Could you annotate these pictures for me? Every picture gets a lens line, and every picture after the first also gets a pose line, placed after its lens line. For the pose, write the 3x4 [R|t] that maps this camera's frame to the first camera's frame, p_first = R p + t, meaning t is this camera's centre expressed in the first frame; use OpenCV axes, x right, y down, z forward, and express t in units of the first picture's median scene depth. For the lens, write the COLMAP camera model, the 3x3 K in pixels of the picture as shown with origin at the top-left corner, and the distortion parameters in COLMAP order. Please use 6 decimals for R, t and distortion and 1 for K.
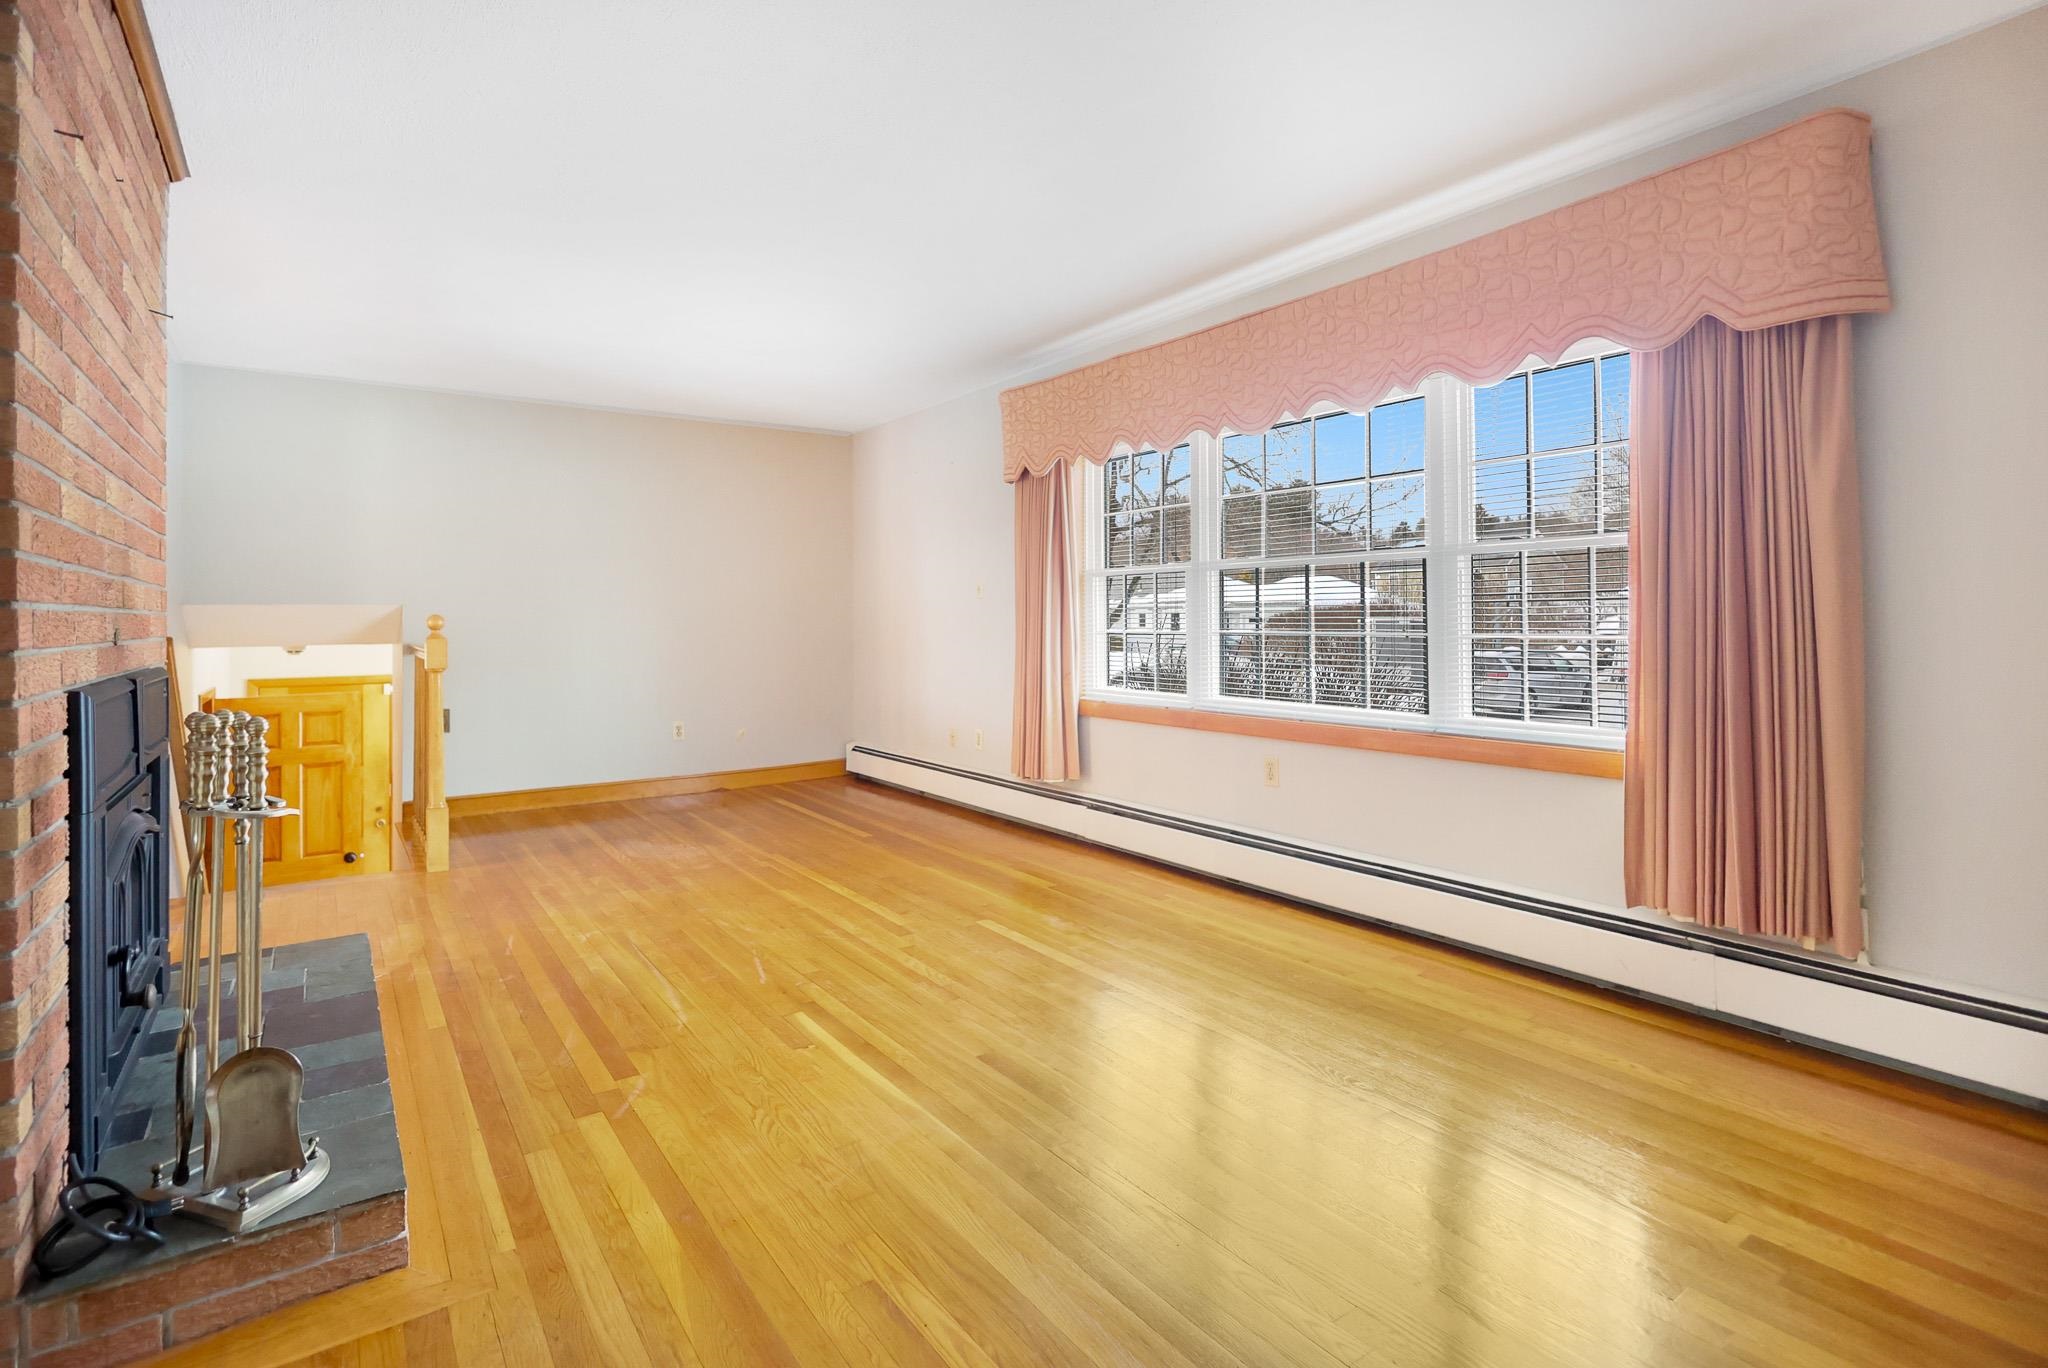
lens RADIAL K [[989.8, 0, 1045.1], [0, 989.8, 618.6], [0, 0, 1]] dist [0.001137, 0.000827]
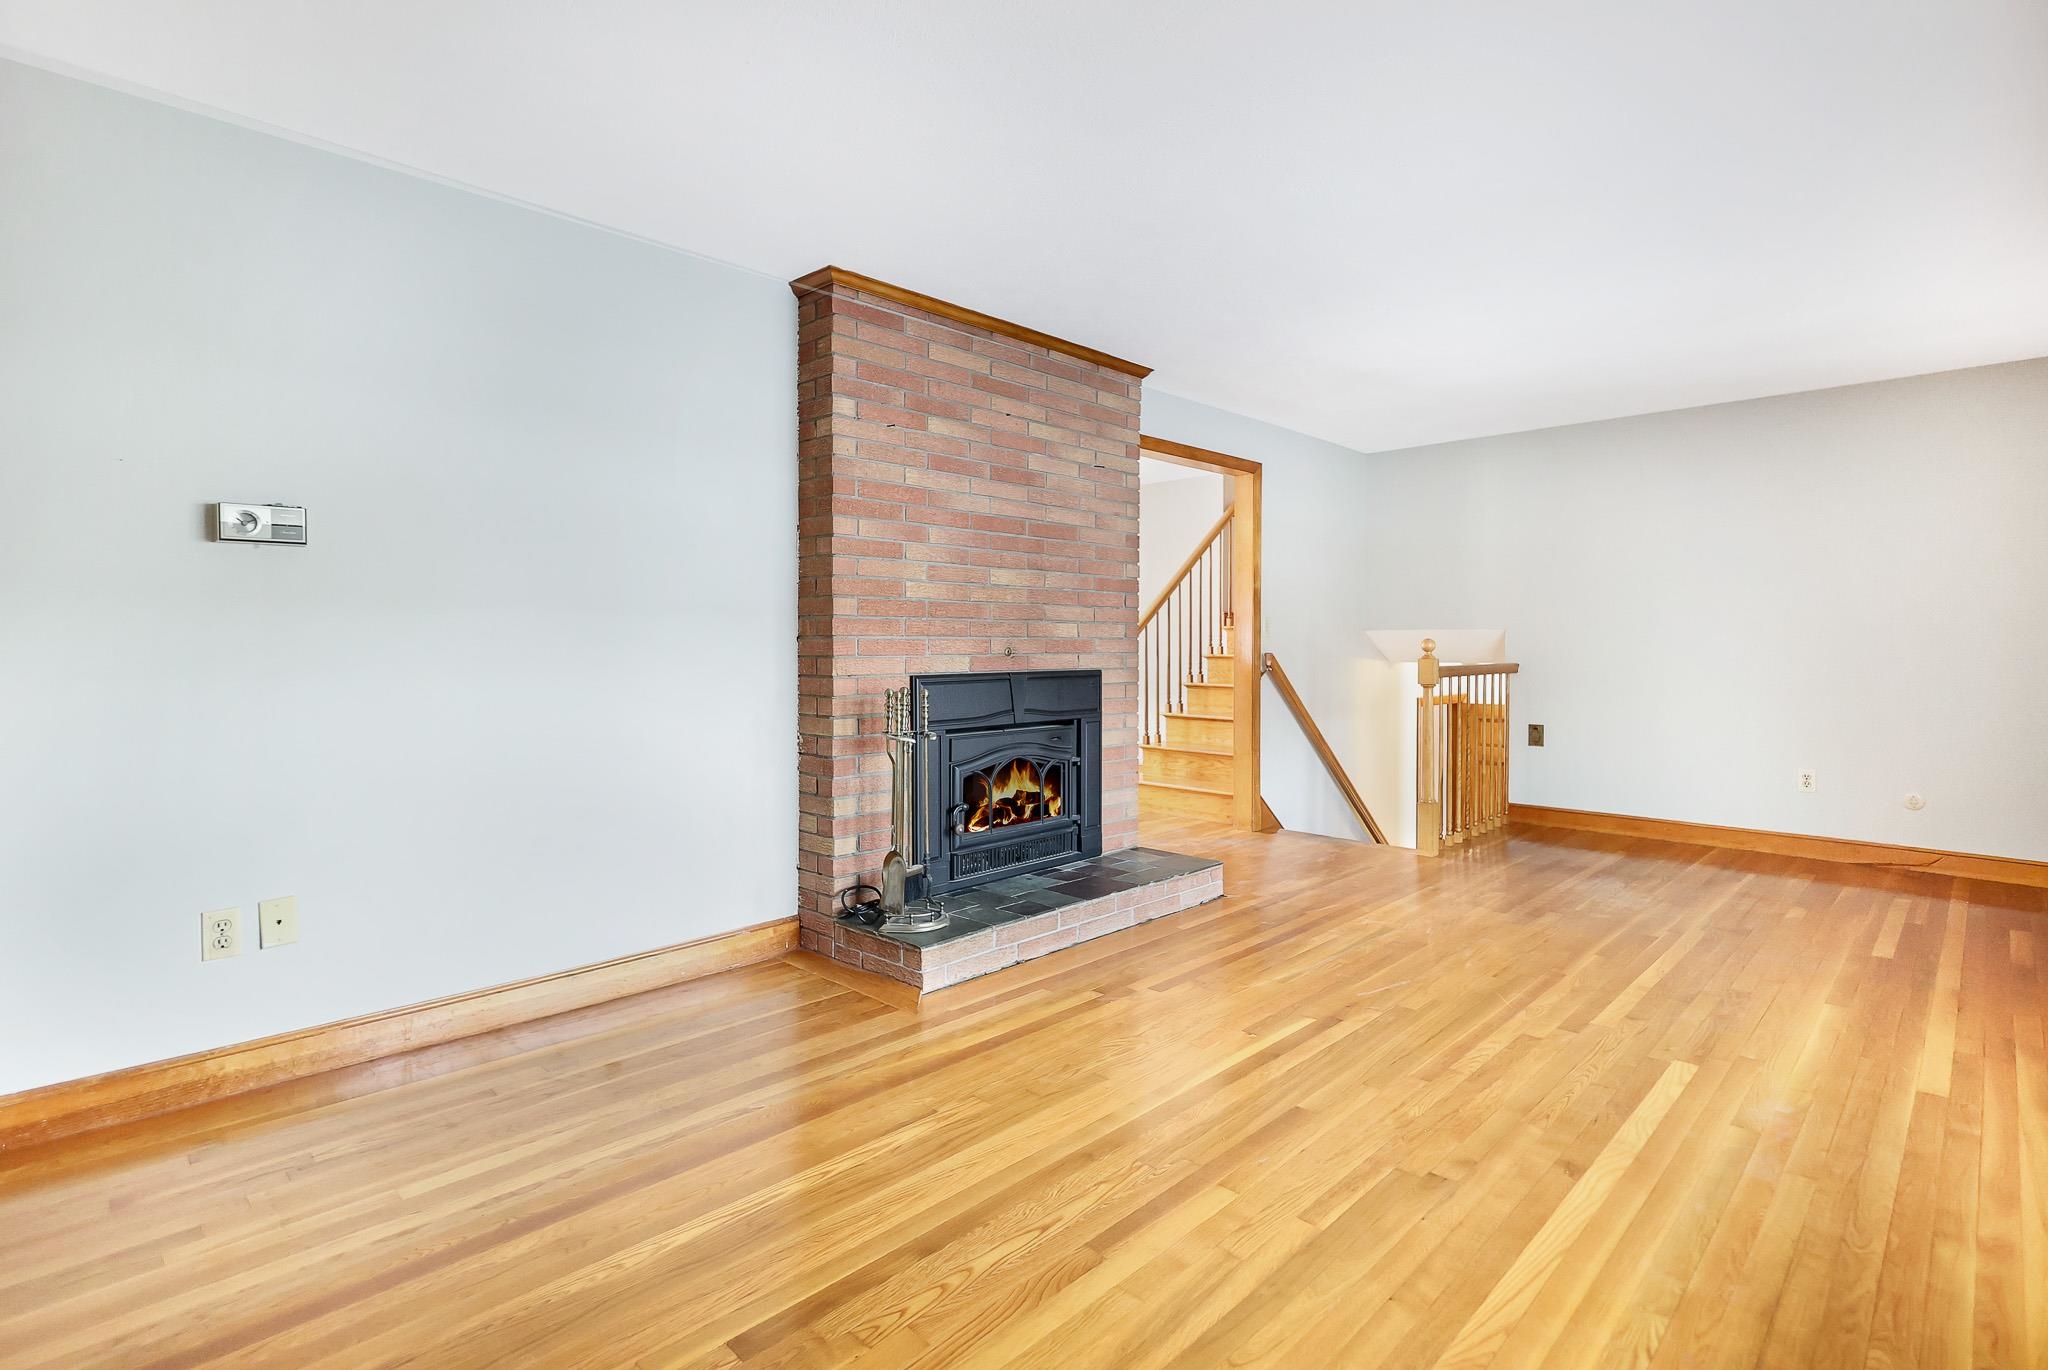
lens RADIAL K [[989.8, 0, 1028.2], [0, 989.8, 676.9], [0, 0, 1]] dist [0.001137, 0.000827]
pose [[0.169868, 0.037351, -0.984759, 0.672825], [0.000795, 0.999276, 0.038039, -0.005166], [0.985467, -0.007245, 0.169715, 0.490517]]
